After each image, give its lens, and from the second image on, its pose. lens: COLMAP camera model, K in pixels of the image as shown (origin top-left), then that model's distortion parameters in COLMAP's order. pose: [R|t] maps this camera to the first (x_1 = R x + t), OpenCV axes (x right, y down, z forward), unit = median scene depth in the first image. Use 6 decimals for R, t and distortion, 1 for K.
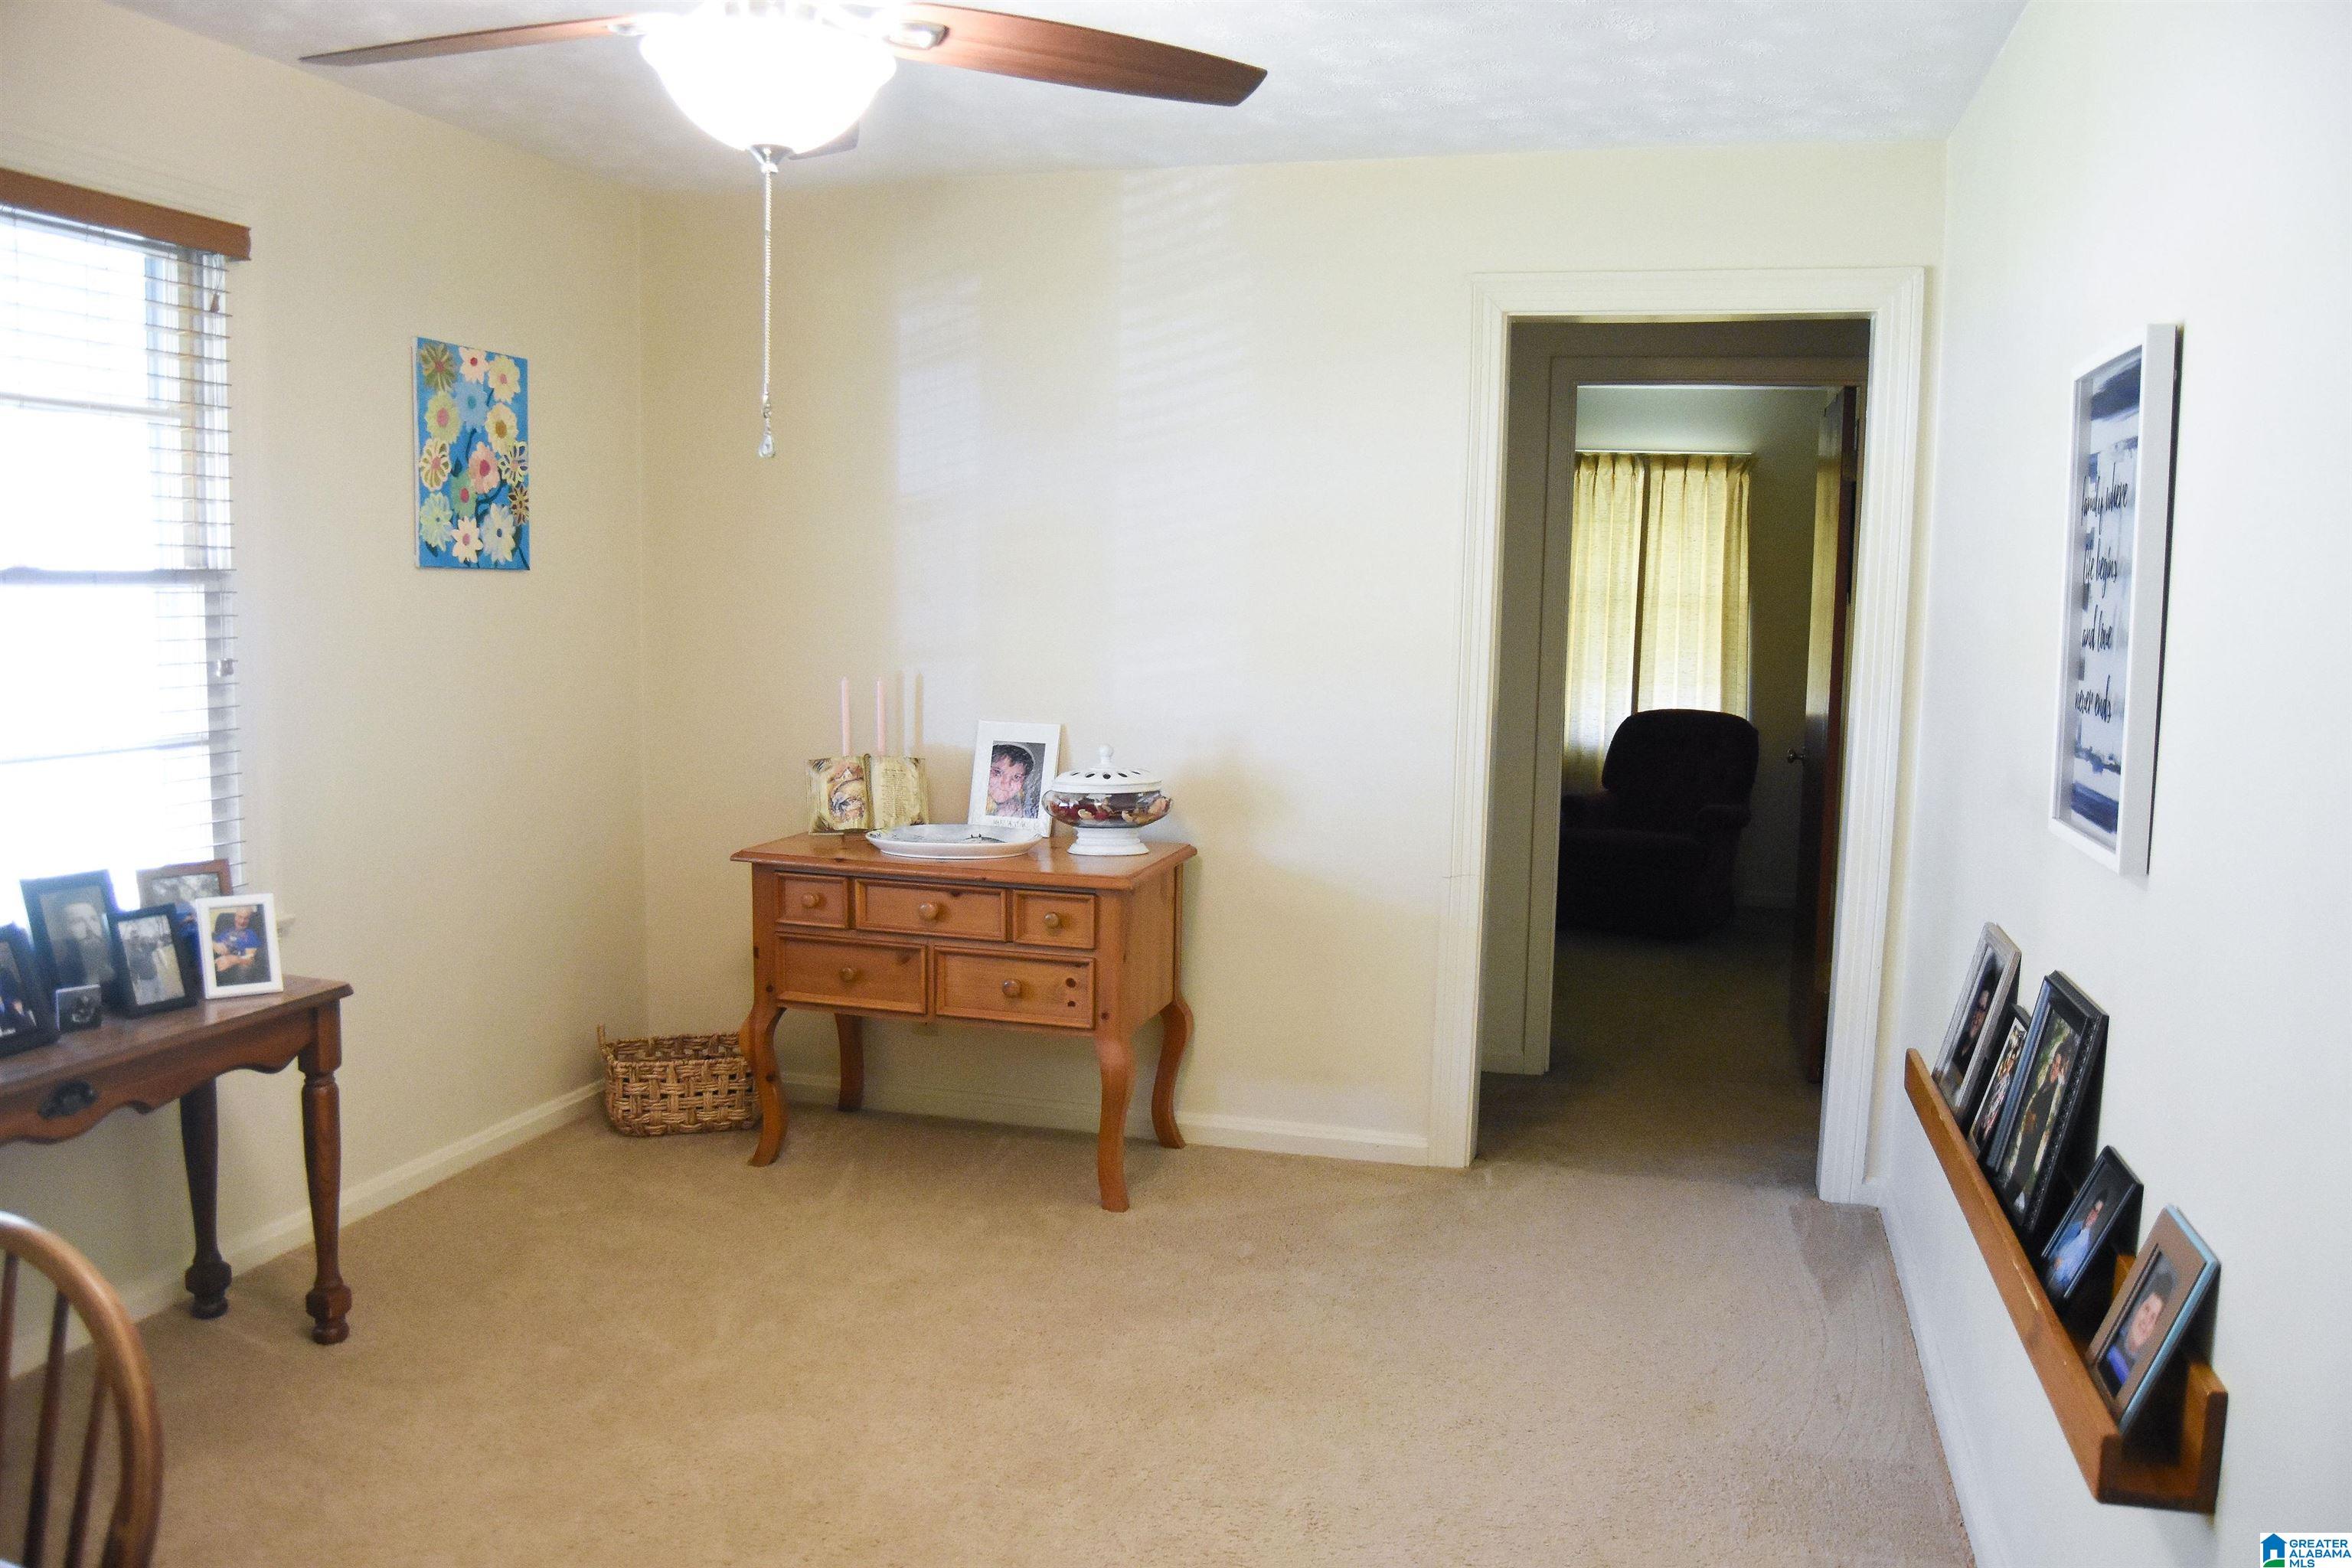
lens RADIAL K [[1829.3, 0, 1176.0], [0, 1829.3, 784.0], [0, 0, 1]] dist [-0.005408, -0.003388]
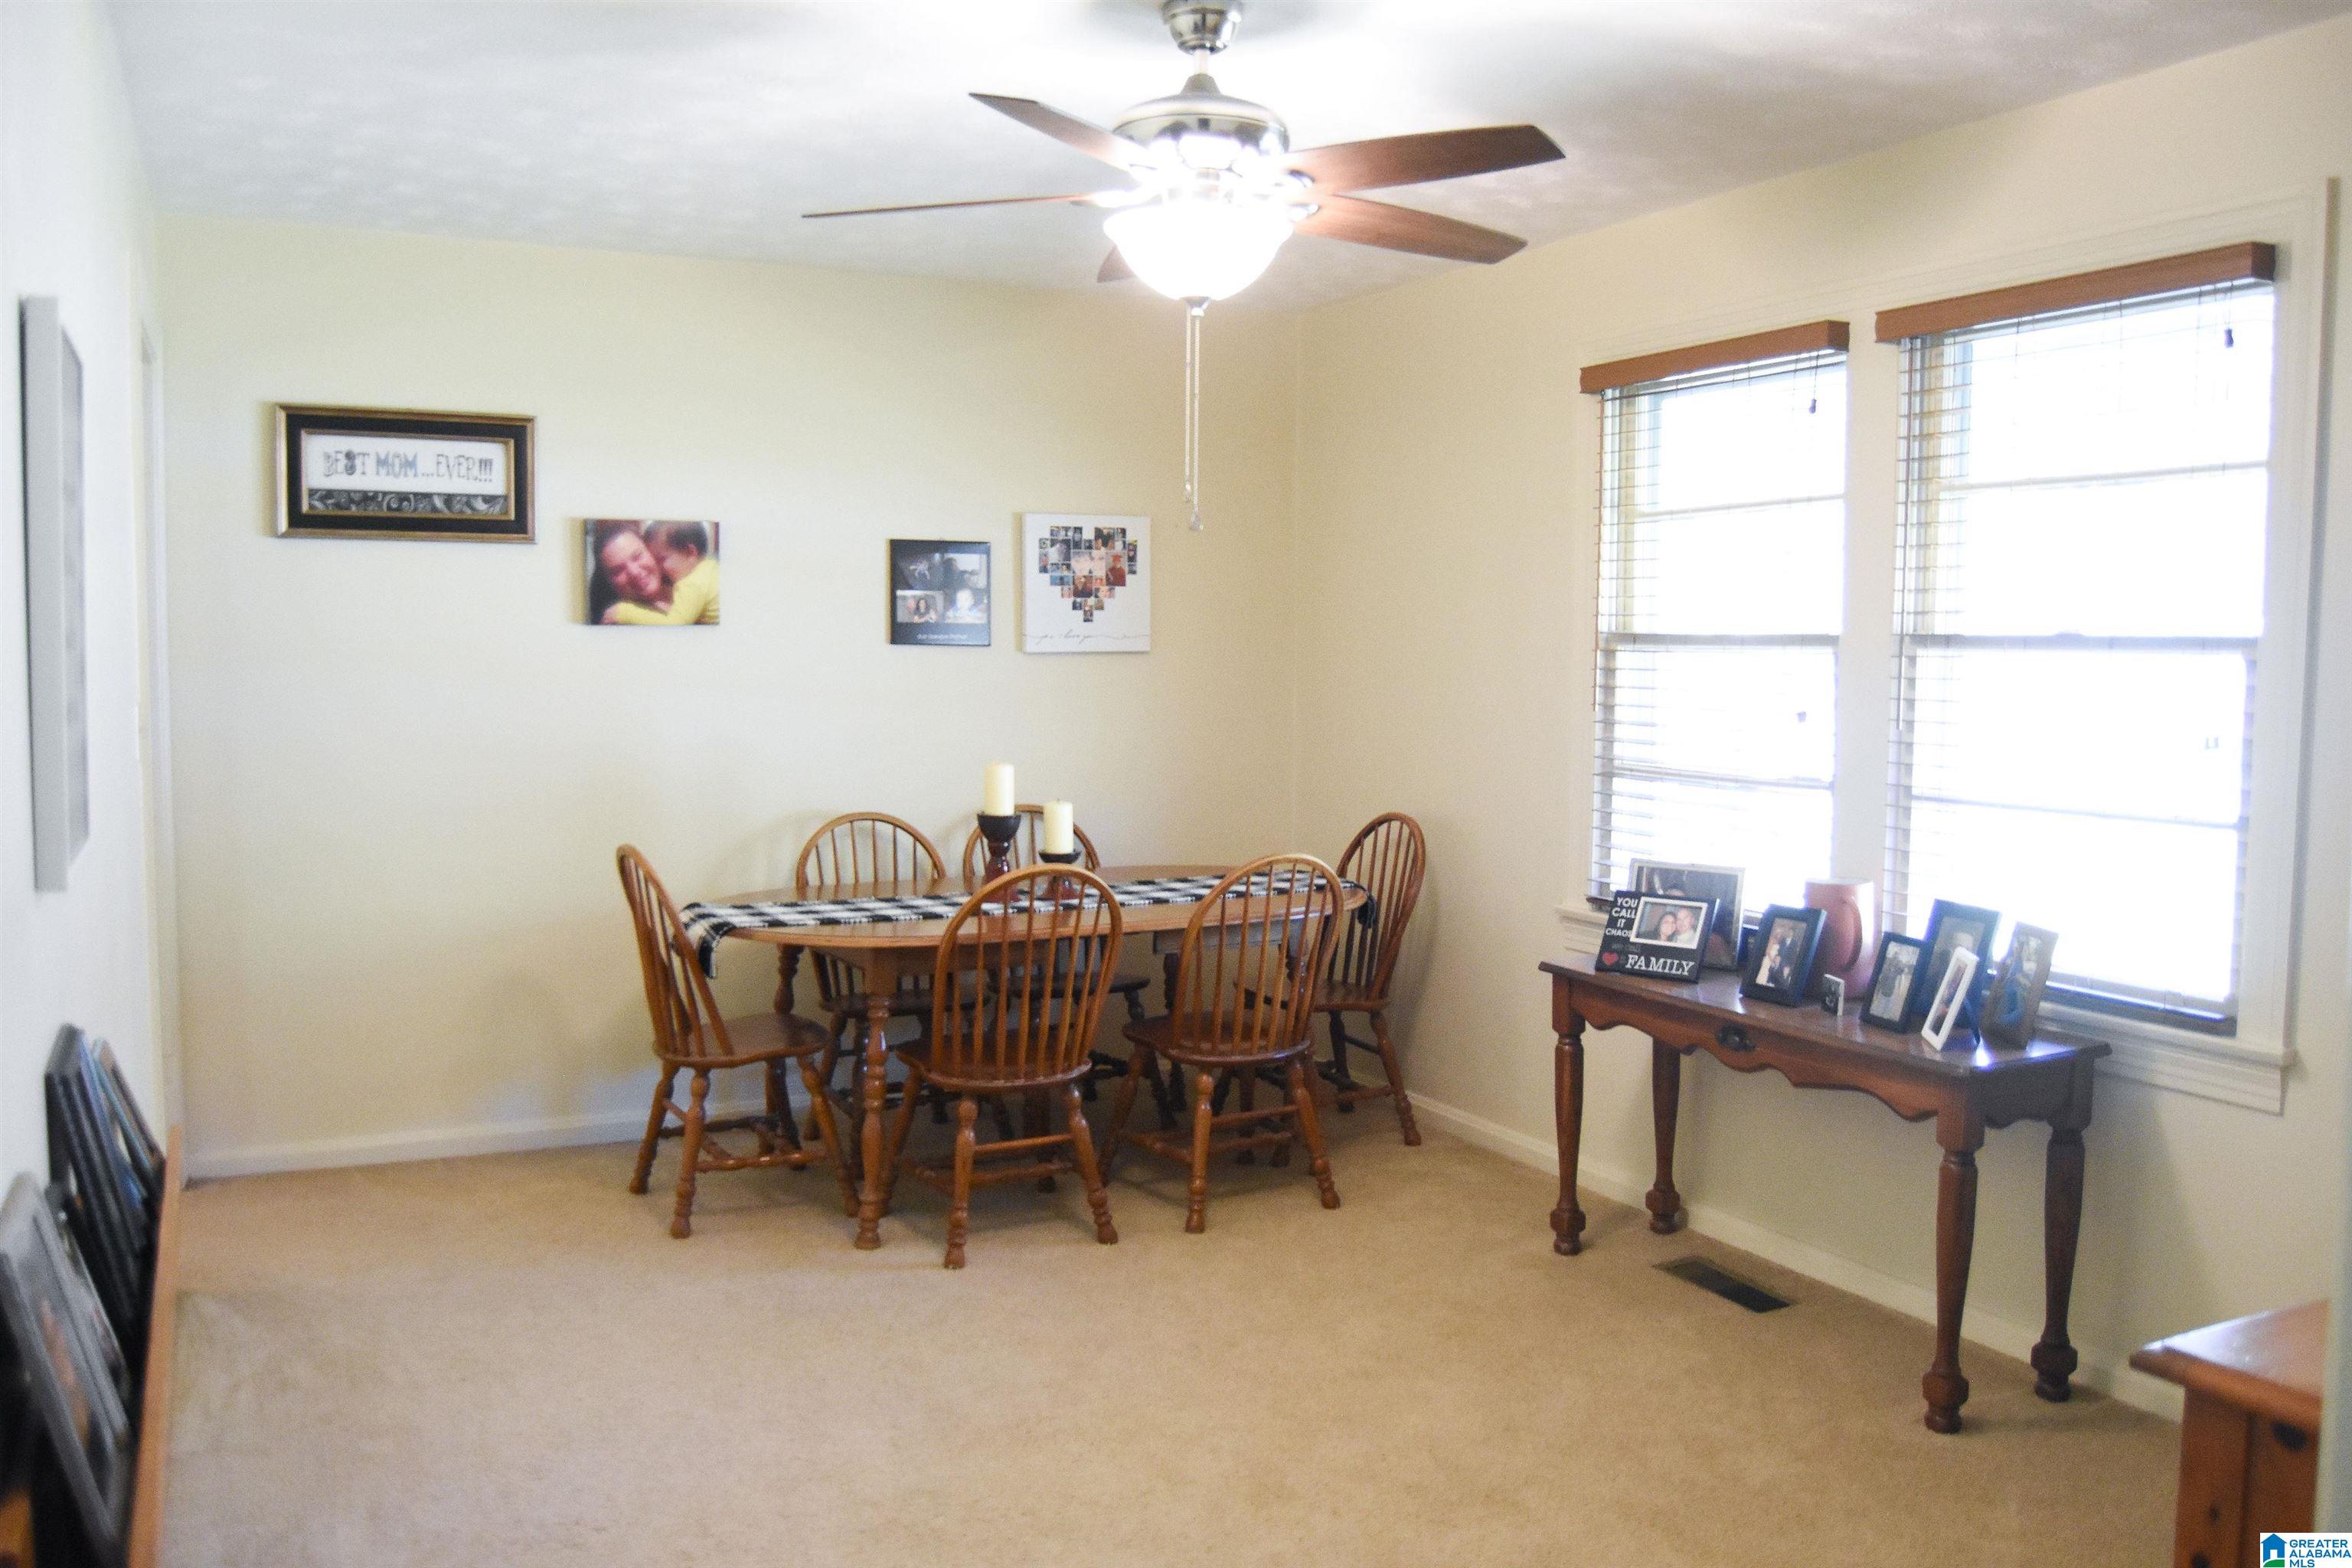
lens RADIAL K [[1829.3, 0, 1176.0], [0, 1829.3, 784.0], [0, 0, 1]] dist [-0.005408, -0.003388]
pose [[-0.719196, 0.031869, -0.694076, 0.505766], [-0.097959, 0.984319, 0.146700, -0.138007], [0.687867, 0.173497, -0.704796, 1.416841]]
